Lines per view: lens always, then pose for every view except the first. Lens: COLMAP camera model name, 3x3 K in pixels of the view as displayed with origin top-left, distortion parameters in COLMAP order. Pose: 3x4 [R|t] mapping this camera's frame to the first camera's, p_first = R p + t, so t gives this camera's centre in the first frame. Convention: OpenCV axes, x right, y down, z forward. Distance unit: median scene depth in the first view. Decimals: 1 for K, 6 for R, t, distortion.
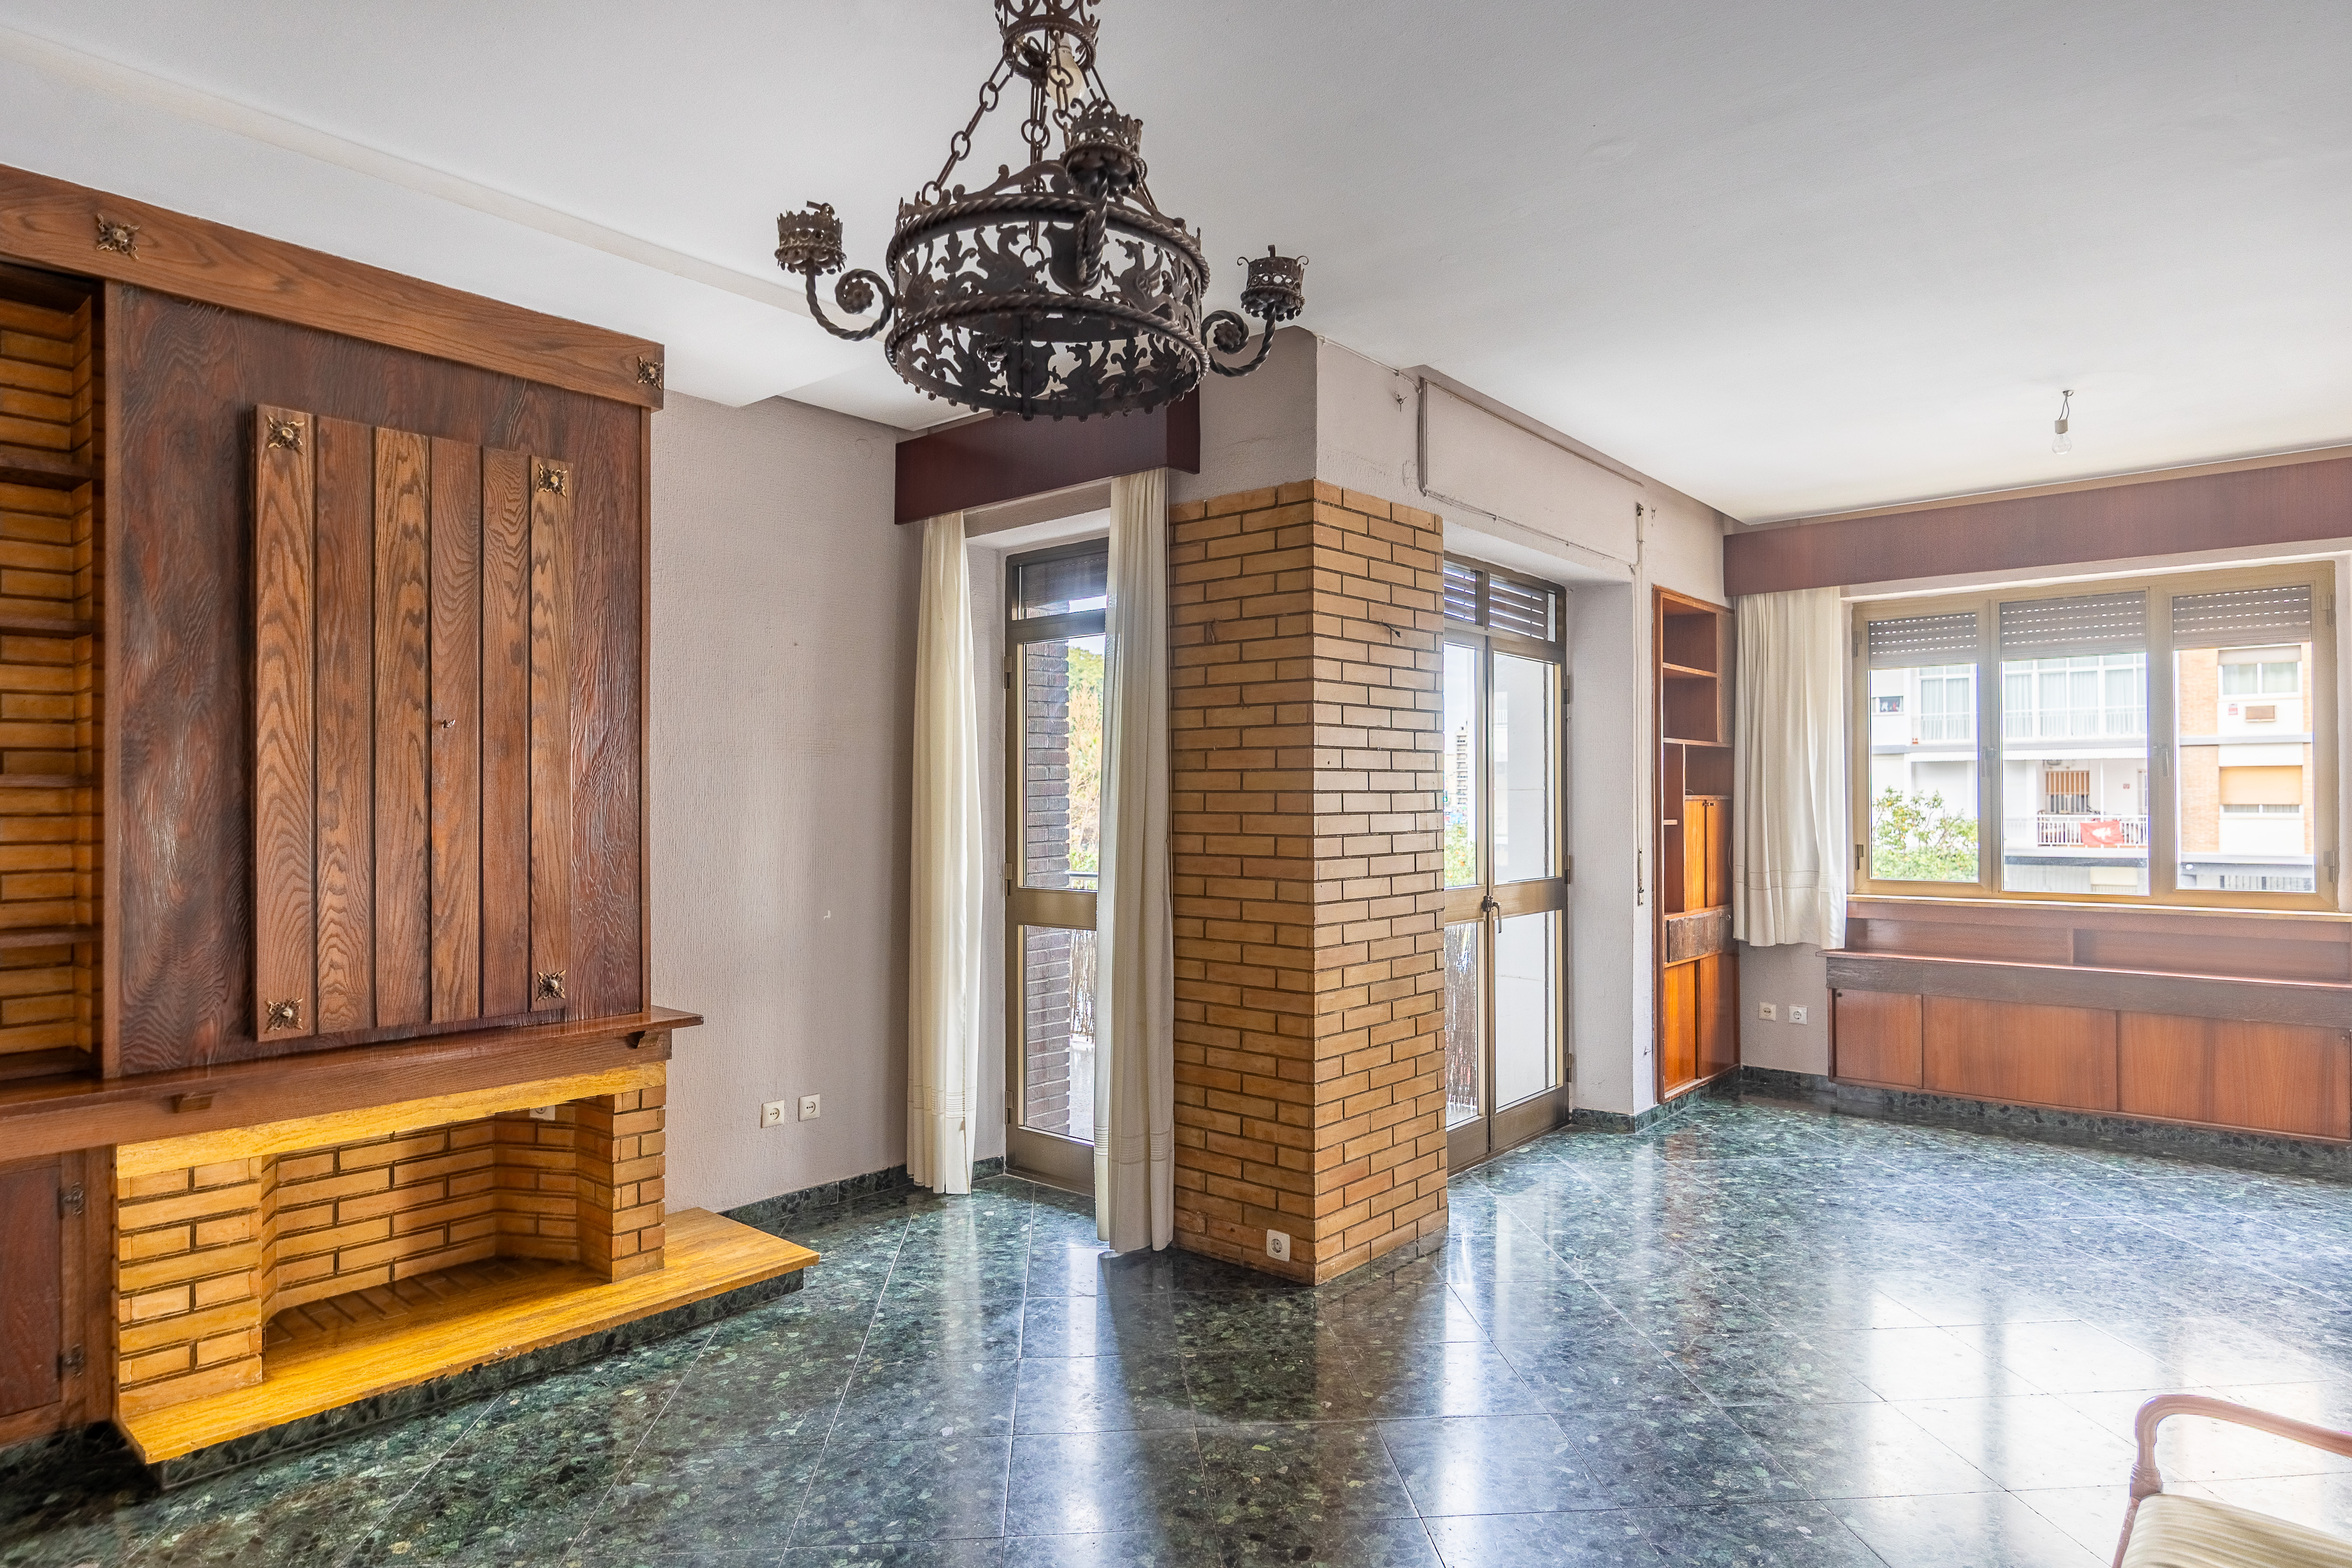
lens RADIAL K [[1325.3, 0, 1176.0], [0, 1325.3, 784.0], [0, 0, 1]] dist [-0.001242, -0.001135]
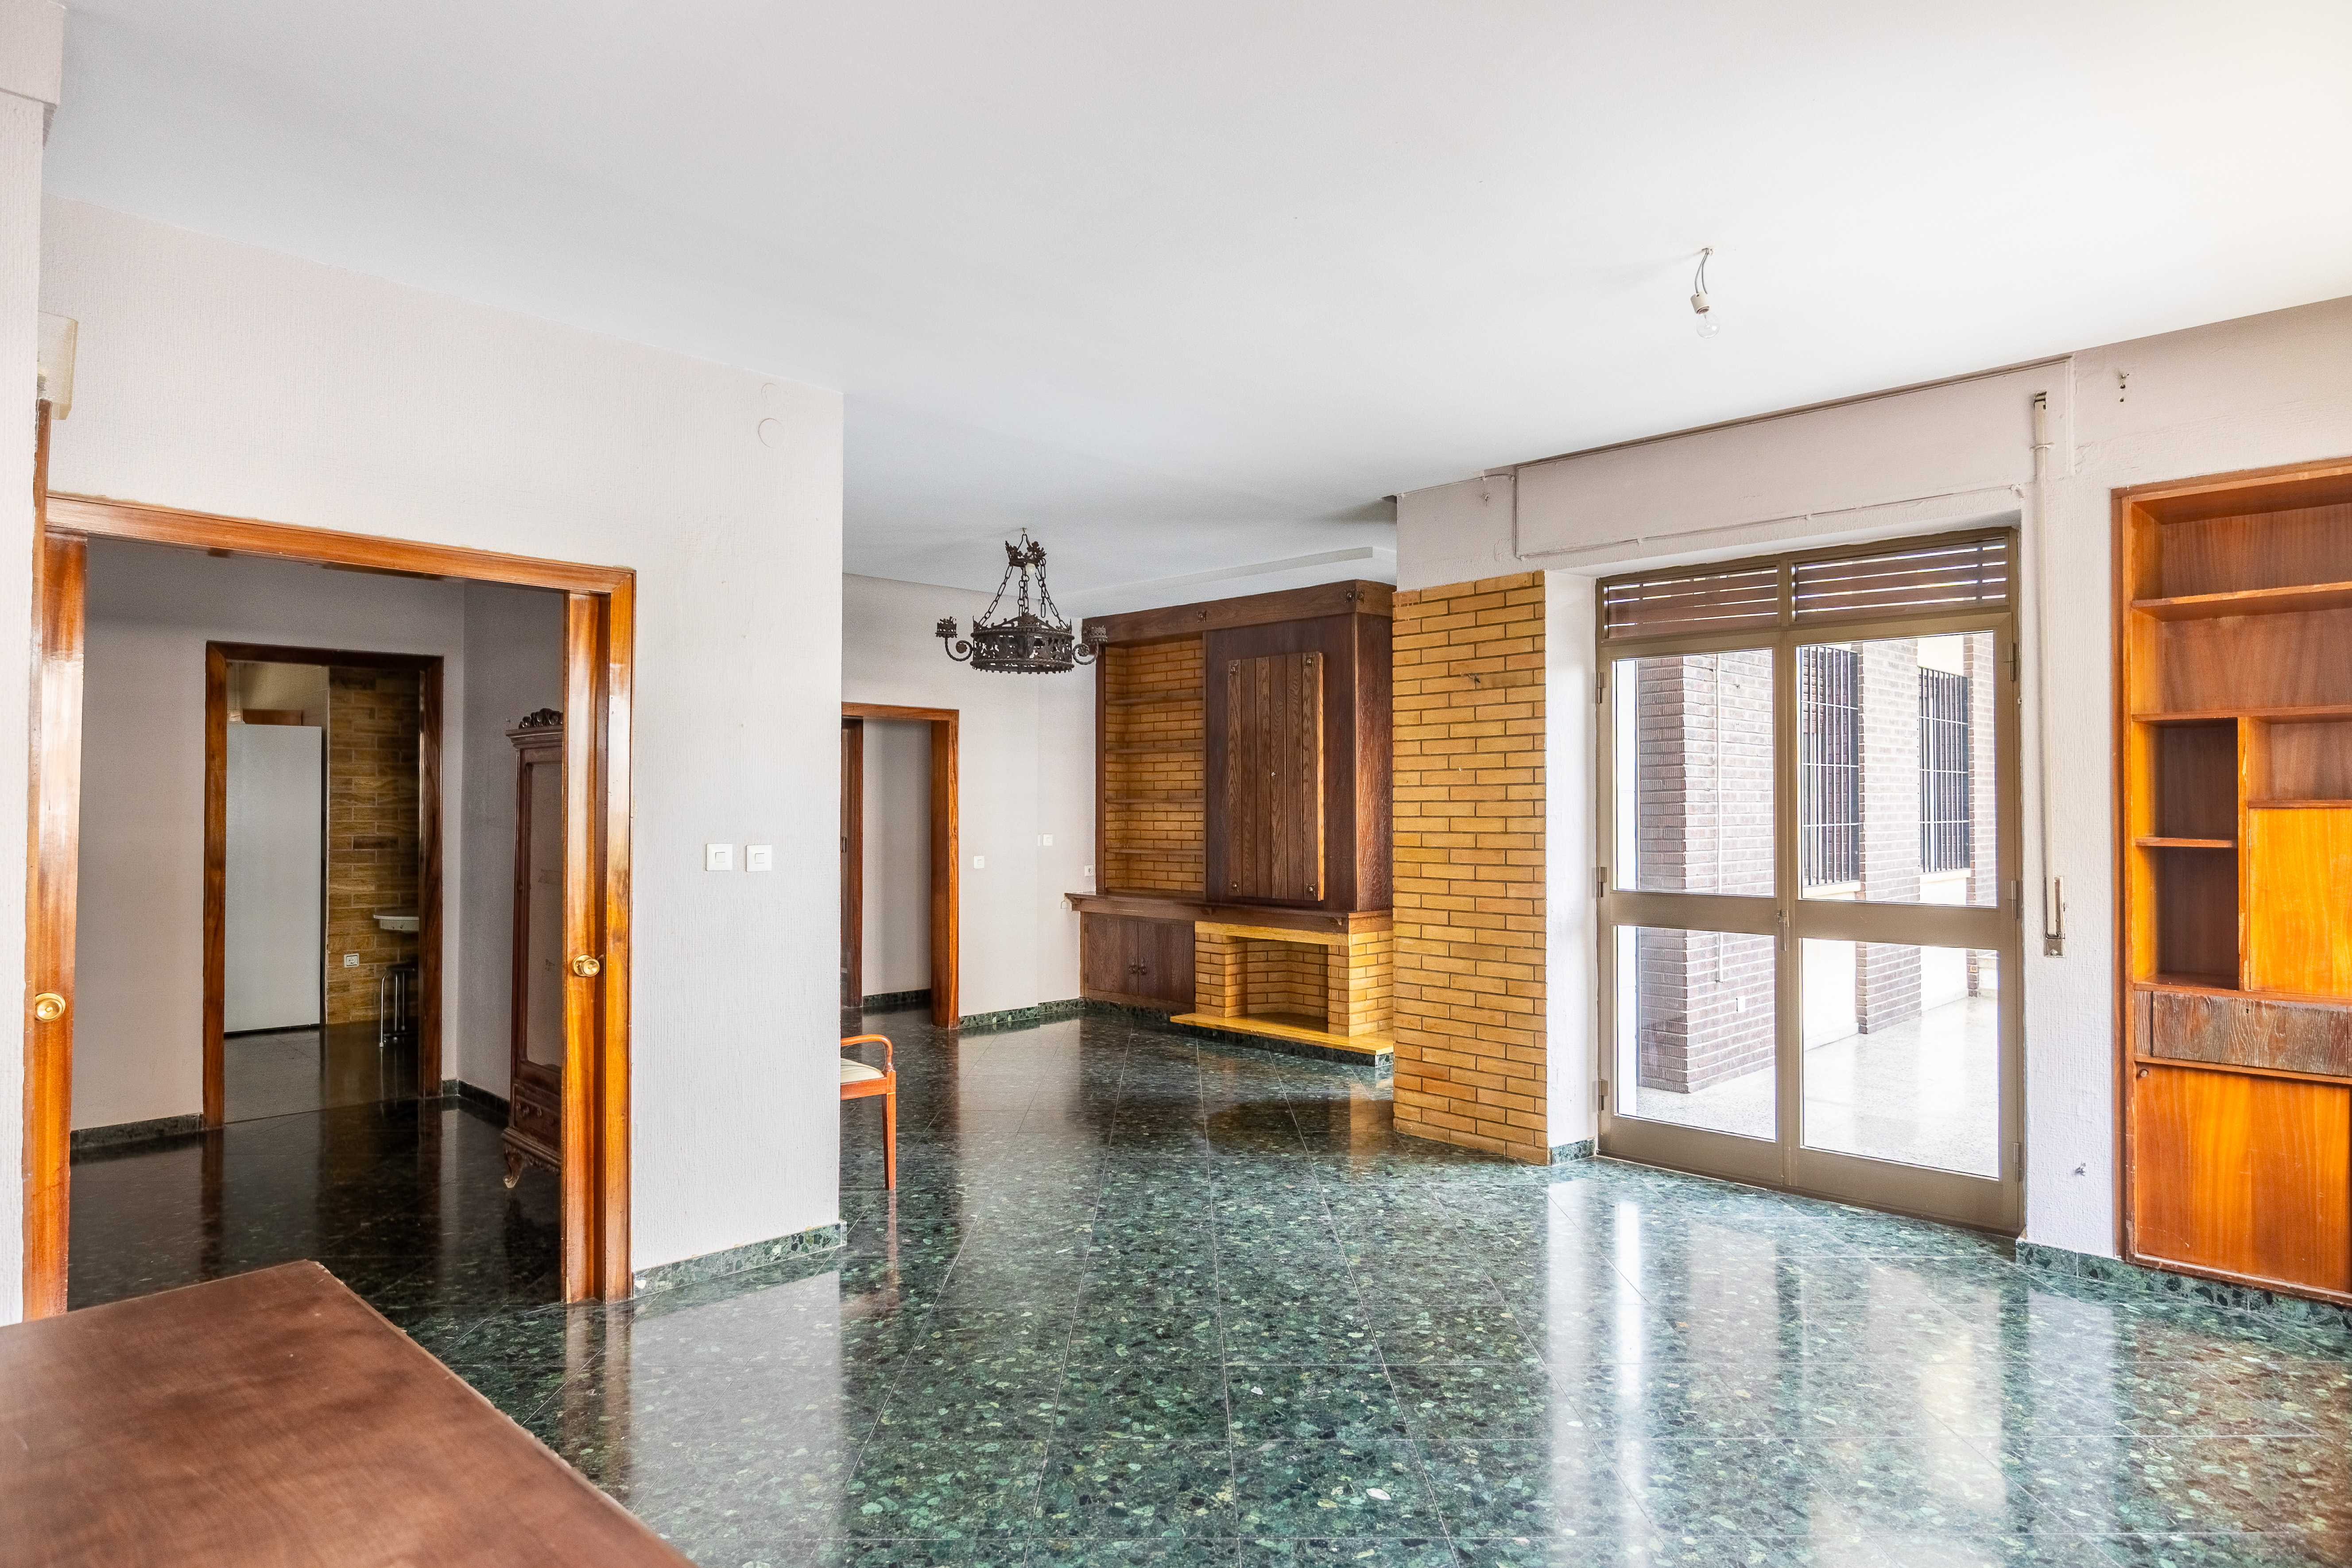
lens RADIAL K [[1325.3, 0, 1176.0], [0, 1325.3, 784.0], [0, 0, 1]] dist [-0.001242, -0.001135]
pose [[-0.074142, -0.014691, -0.997139, 1.562438], [0.012222, 0.999803, -0.015639, 0.006521], [0.997173, -0.013347, -0.073948, 0.837355]]
